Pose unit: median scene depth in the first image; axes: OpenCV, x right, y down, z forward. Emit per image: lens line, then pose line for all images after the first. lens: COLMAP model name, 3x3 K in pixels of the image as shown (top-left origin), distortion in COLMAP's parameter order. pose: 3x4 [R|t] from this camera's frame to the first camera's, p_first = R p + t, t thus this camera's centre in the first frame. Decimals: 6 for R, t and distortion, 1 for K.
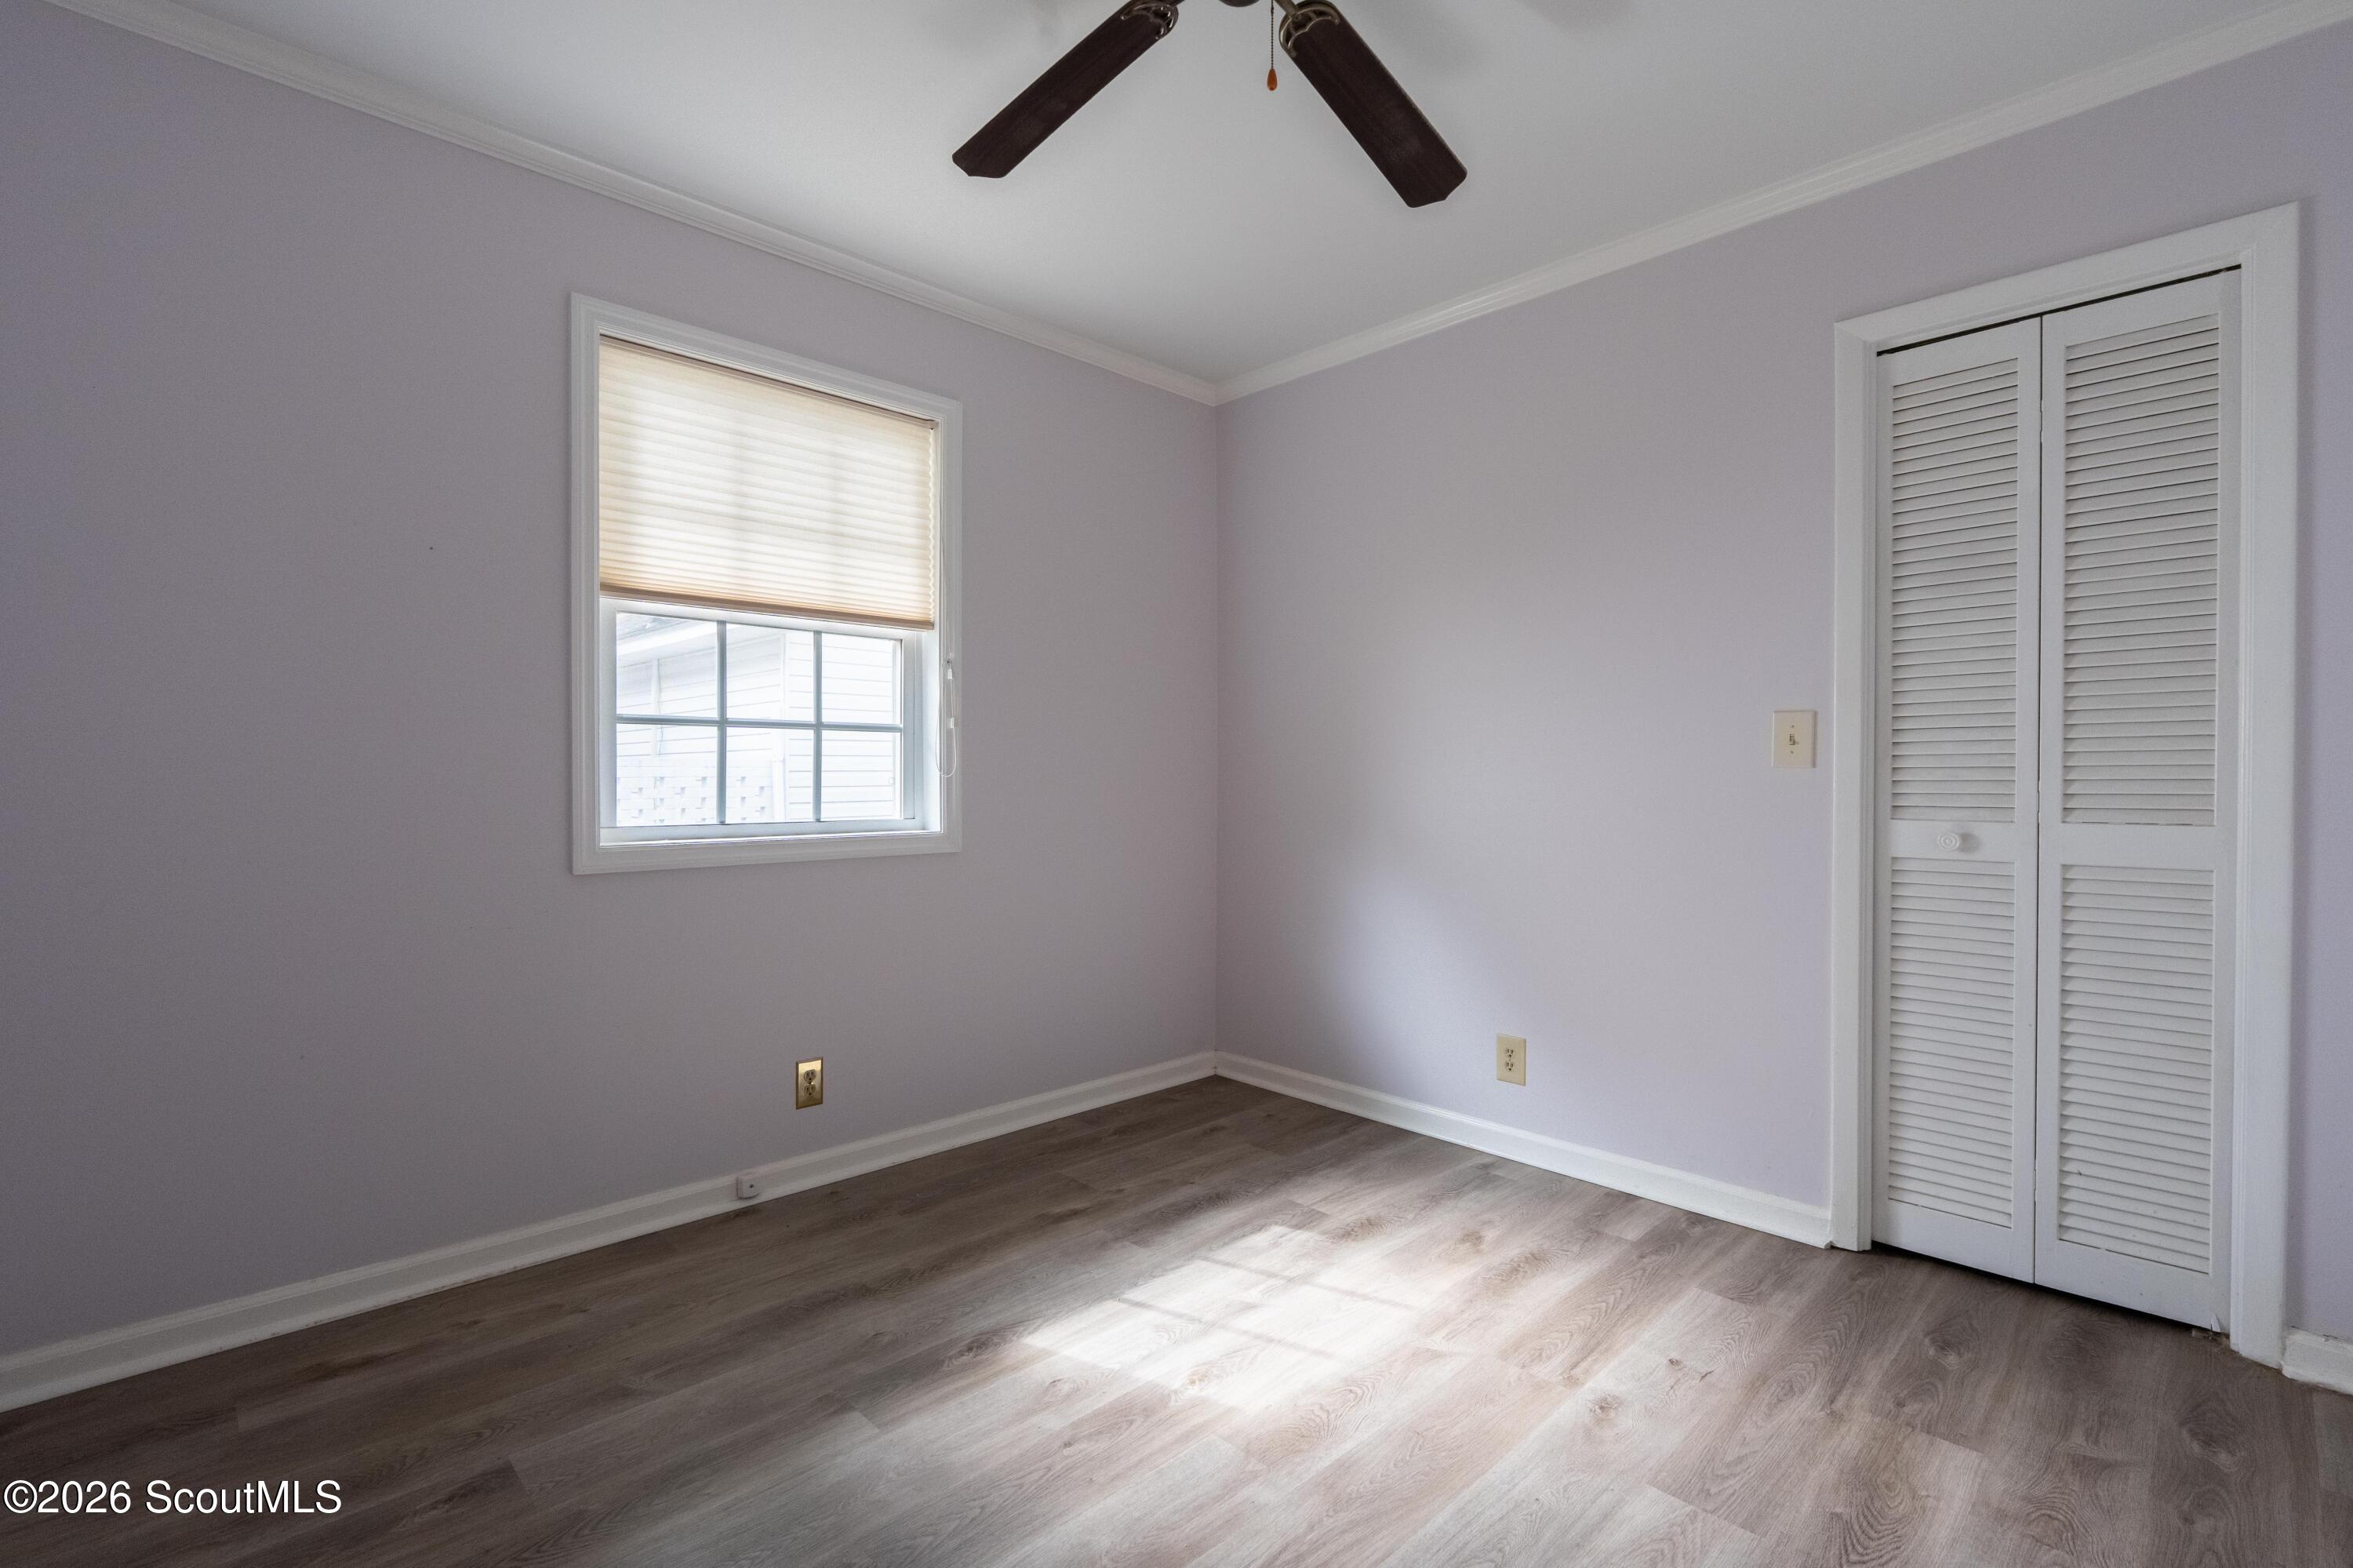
lens RADIAL K [[1068.2, 0, 1191.1], [0, 1068.2, 782.8], [0, 0, 1]] dist [-0.002758, 0.000215]
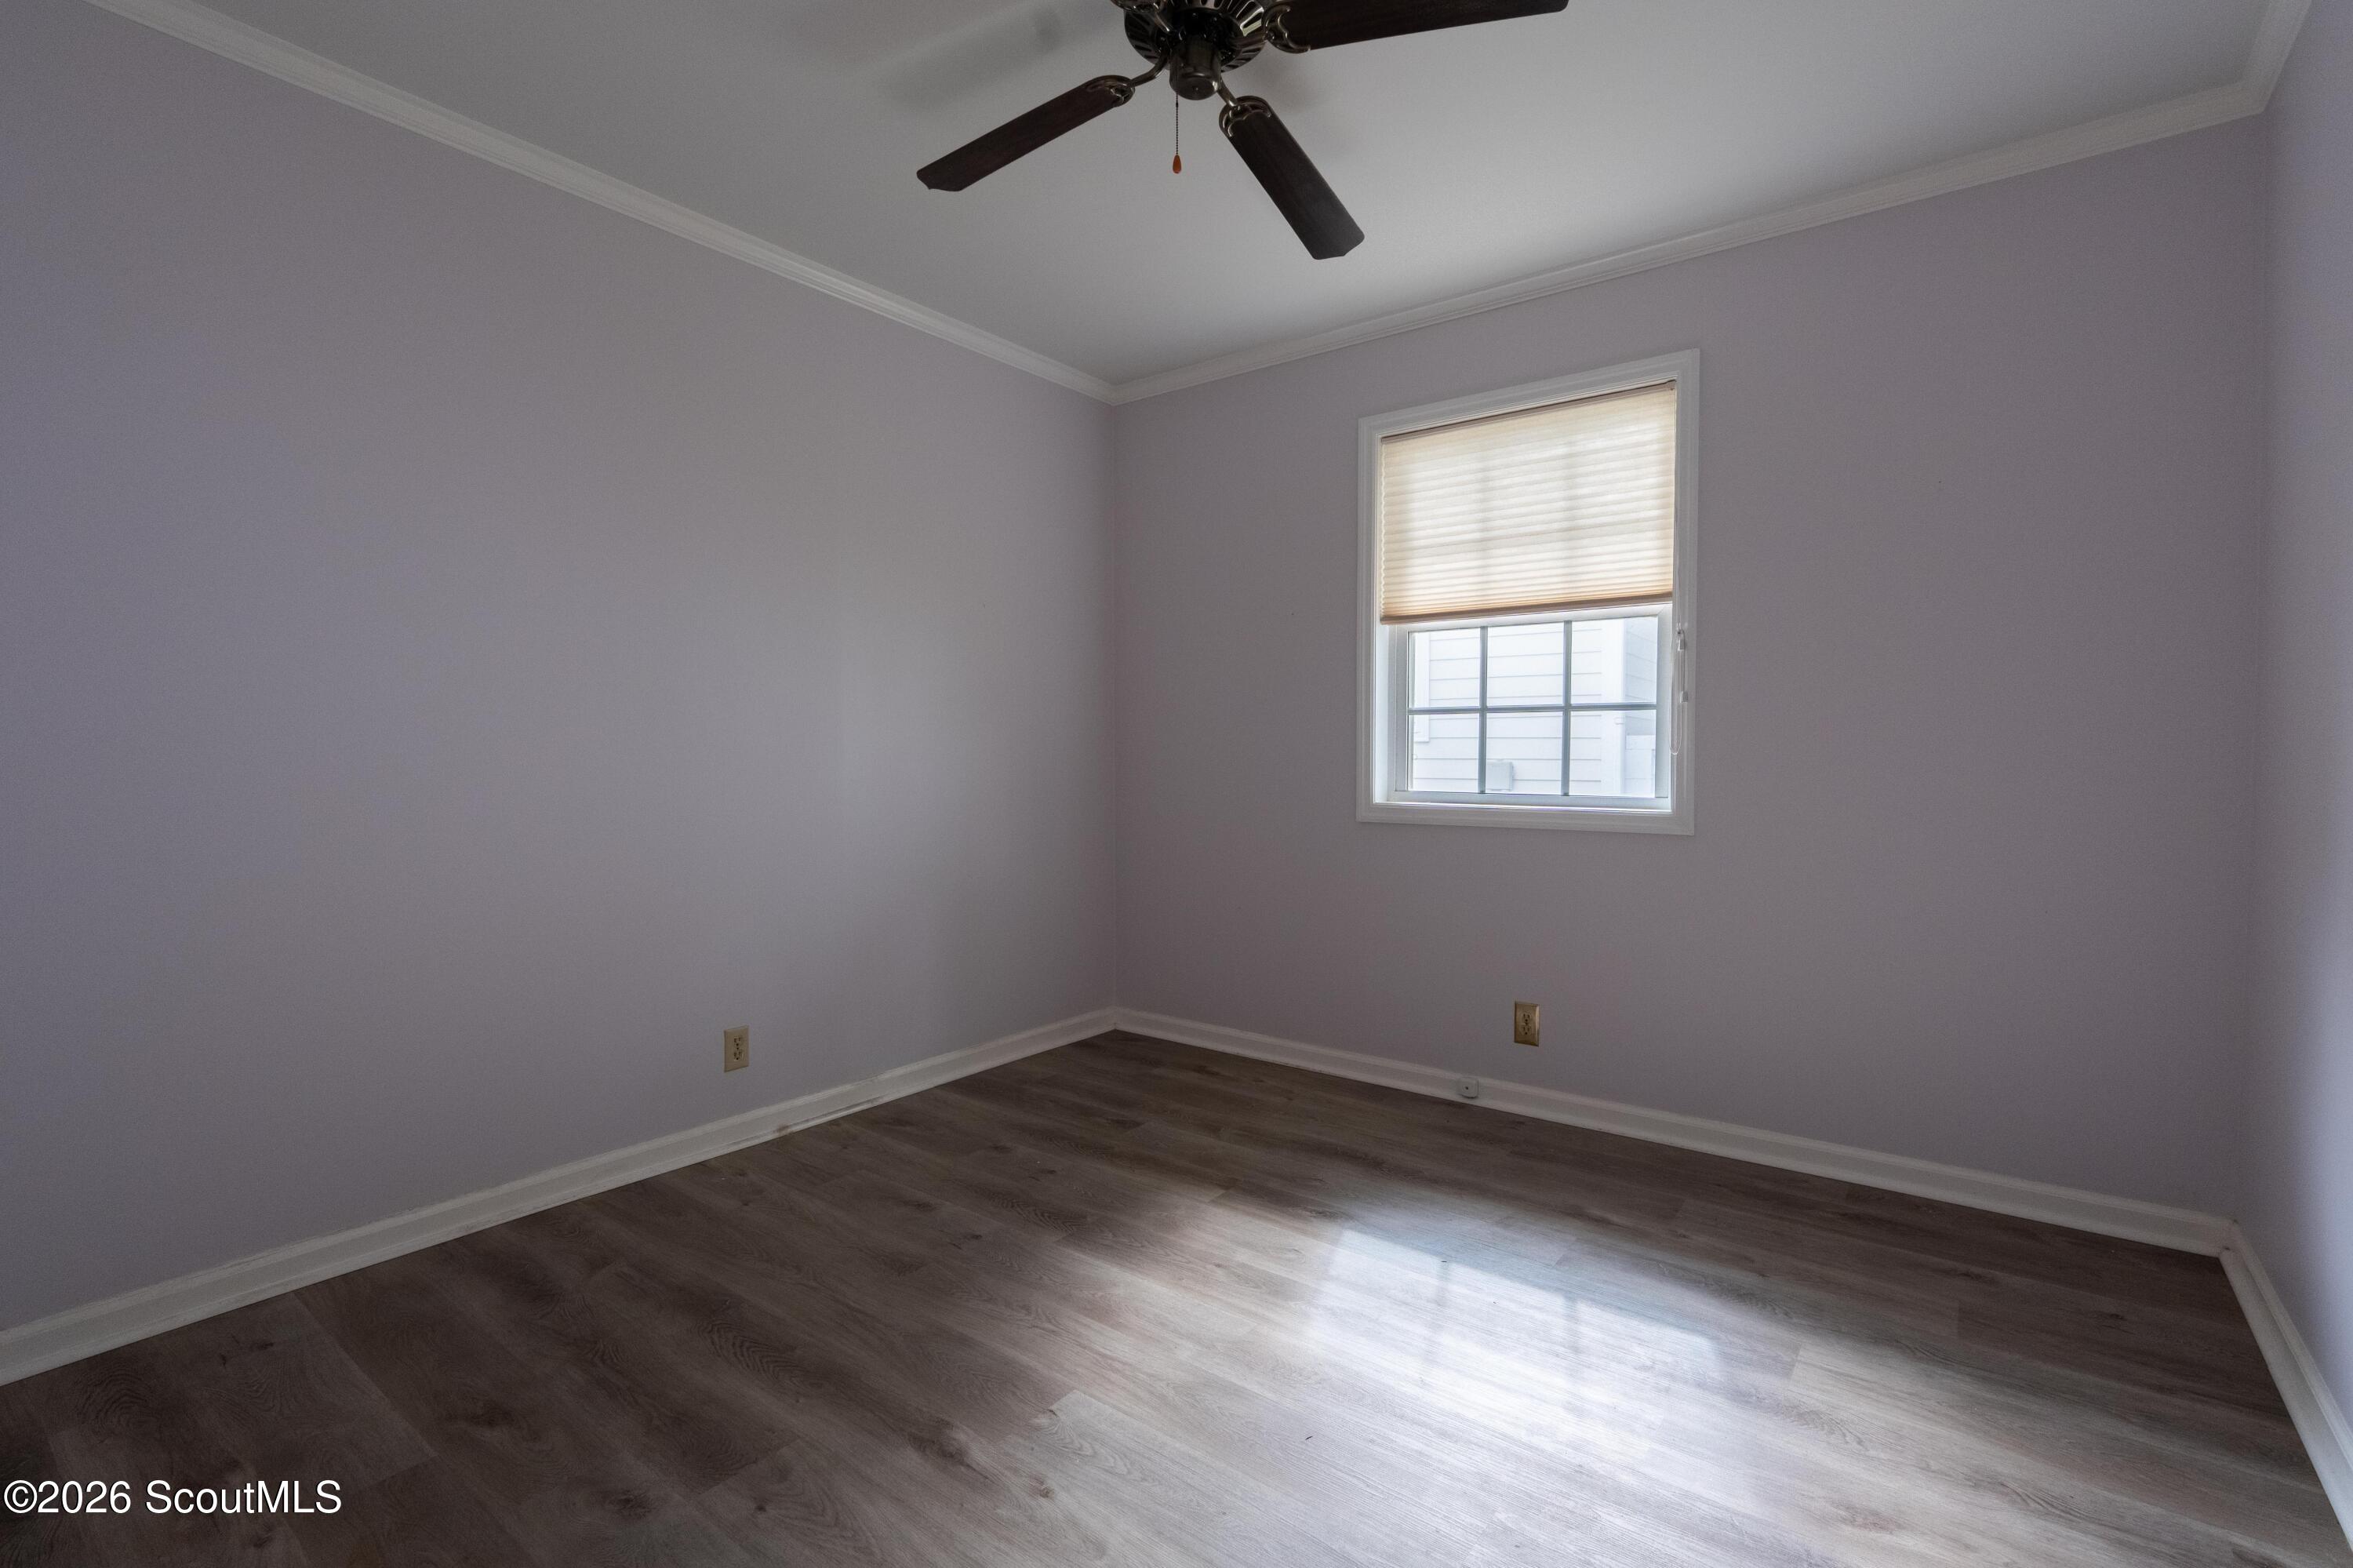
lens RADIAL K [[1076.5, 0, 1176.5], [0, 1076.5, 784.0], [0, 0, 1]] dist [-0.001939, -0.000202]
pose [[0.139093, 0.028779, -0.989861, 0.736469], [-0.005858, 0.999584, 0.028239, -0.004524], [0.990262, 0.001871, 0.139204, 0.482794]]
